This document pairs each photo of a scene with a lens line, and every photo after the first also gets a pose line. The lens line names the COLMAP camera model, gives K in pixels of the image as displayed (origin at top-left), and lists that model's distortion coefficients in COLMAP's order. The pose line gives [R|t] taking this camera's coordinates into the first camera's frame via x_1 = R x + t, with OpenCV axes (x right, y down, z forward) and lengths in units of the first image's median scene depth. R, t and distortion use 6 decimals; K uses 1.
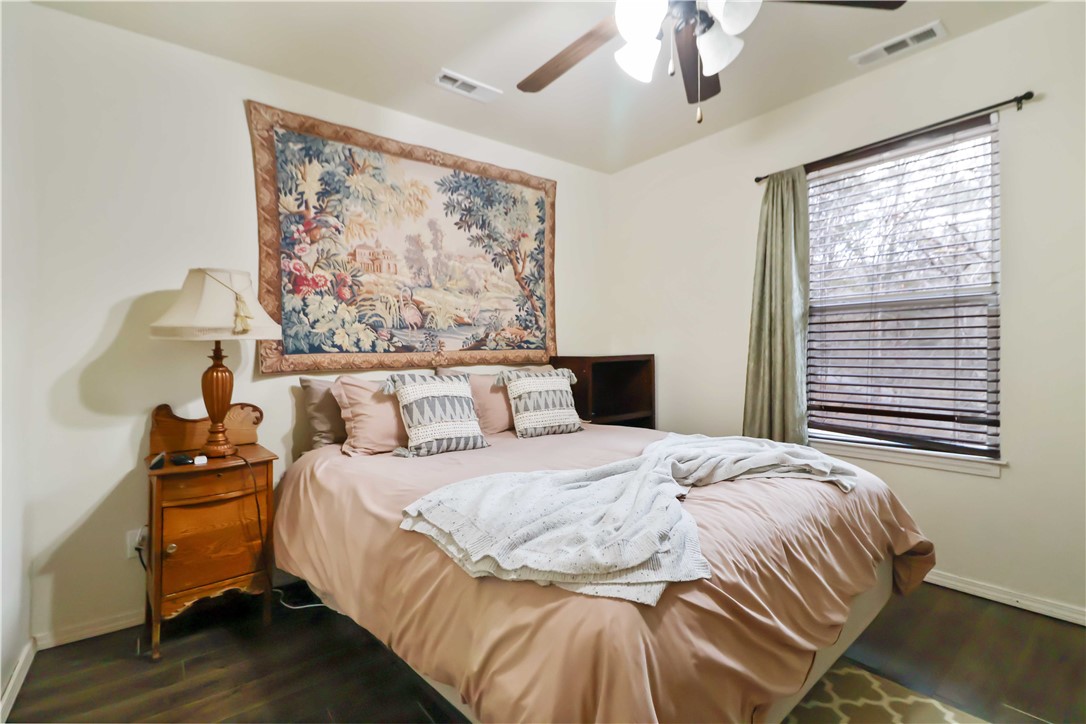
lens RADIAL K [[490.1, 0, 547.0], [0, 490.1, 334.2], [0, 0, 1]] dist [0.017135, -0.012432]
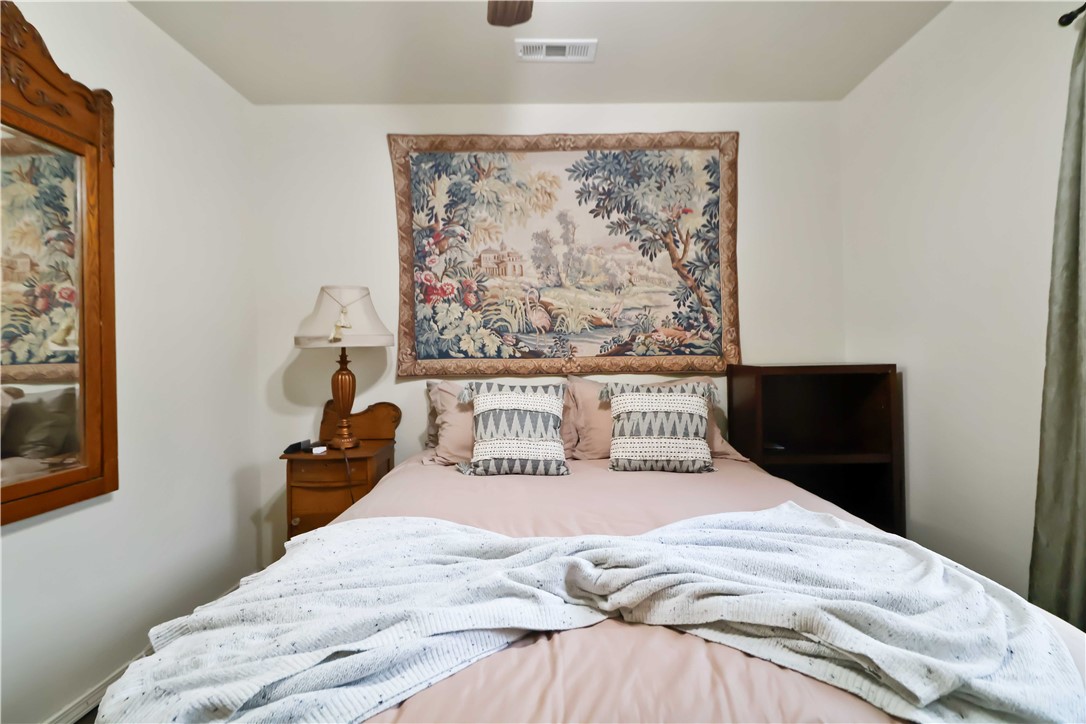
lens RADIAL K [[490.1, 0, 547.0], [0, 490.1, 334.2], [0, 0, 1]] dist [0.017135, -0.012432]
pose [[0.787507, -0.019513, -0.615997, 0.304214], [0.018175, 0.999799, -0.008436, -0.000280], [0.616038, -0.004553, 0.787704, 0.275850]]
